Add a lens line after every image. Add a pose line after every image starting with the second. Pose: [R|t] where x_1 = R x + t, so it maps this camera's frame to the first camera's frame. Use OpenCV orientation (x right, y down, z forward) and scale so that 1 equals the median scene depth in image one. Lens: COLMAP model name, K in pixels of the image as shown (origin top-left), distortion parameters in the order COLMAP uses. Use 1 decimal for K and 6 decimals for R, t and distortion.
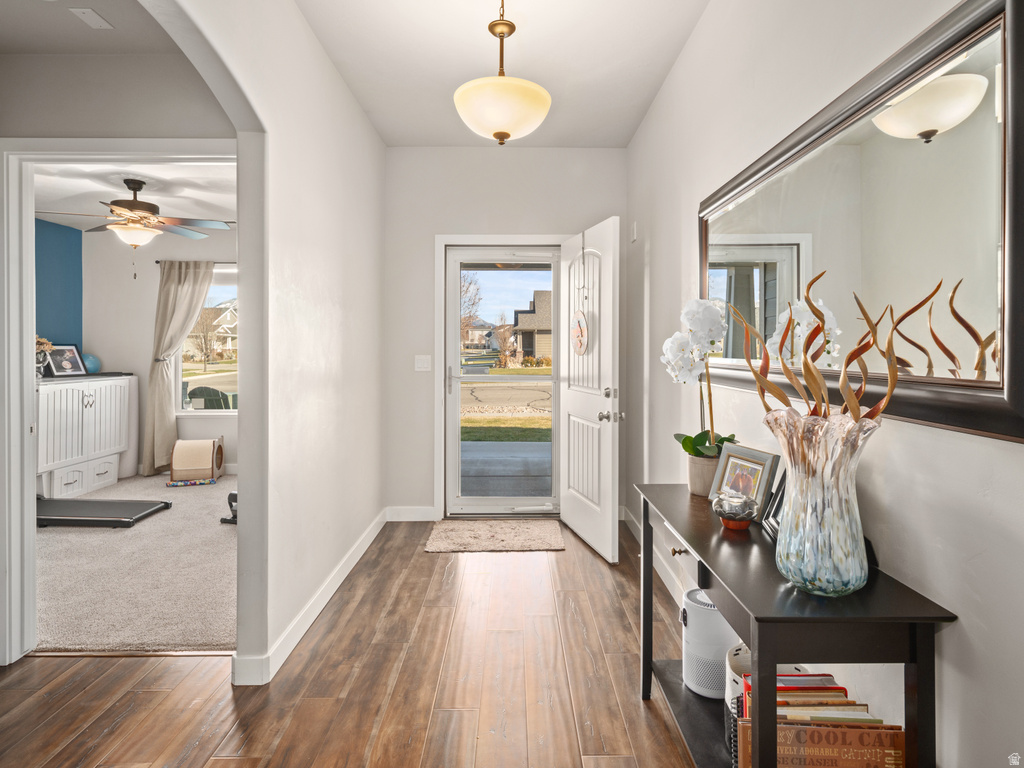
lens RADIAL K [[578.2, 0, 508.8], [0, 578.2, 341.6], [0, 0, 1]] dist [0.008377, 0.004308]
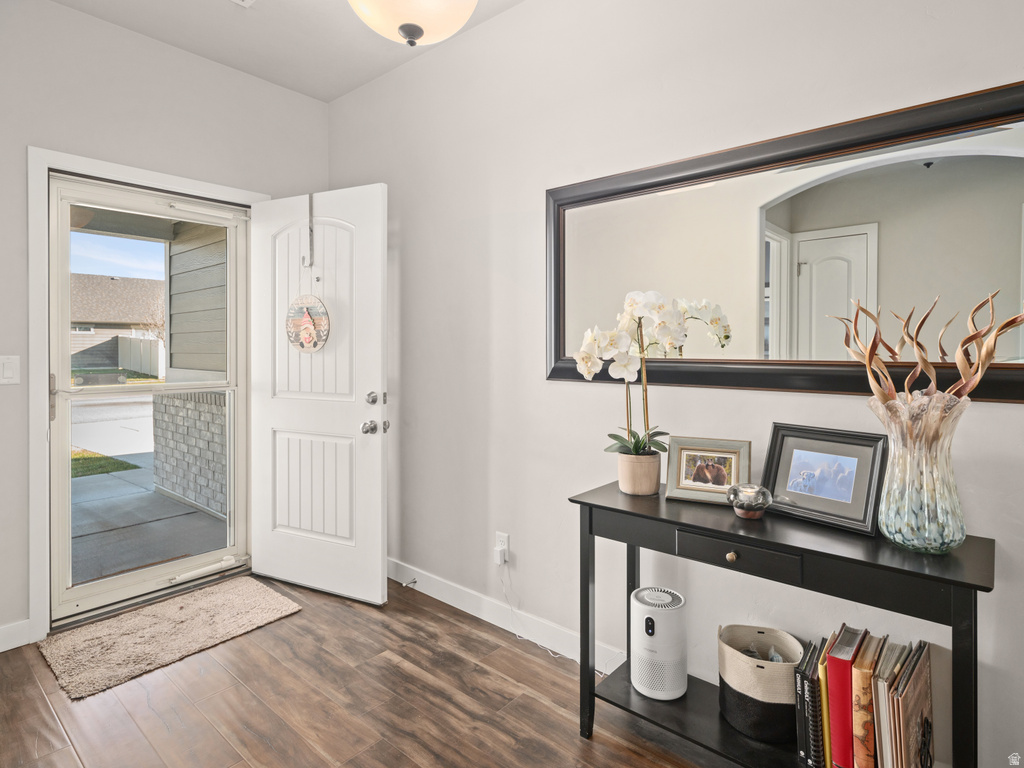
lens RADIAL K [[578.2, 0, 494.5], [0, 578.2, 345.0], [0, 0, 1]] dist [0.008377, 0.004308]
pose [[0.649106, 0.001593, 0.760696, -0.295557], [-0.007952, 0.999957, 0.004692, 0.007249], [-0.760656, -0.009095, 0.649091, 0.298232]]
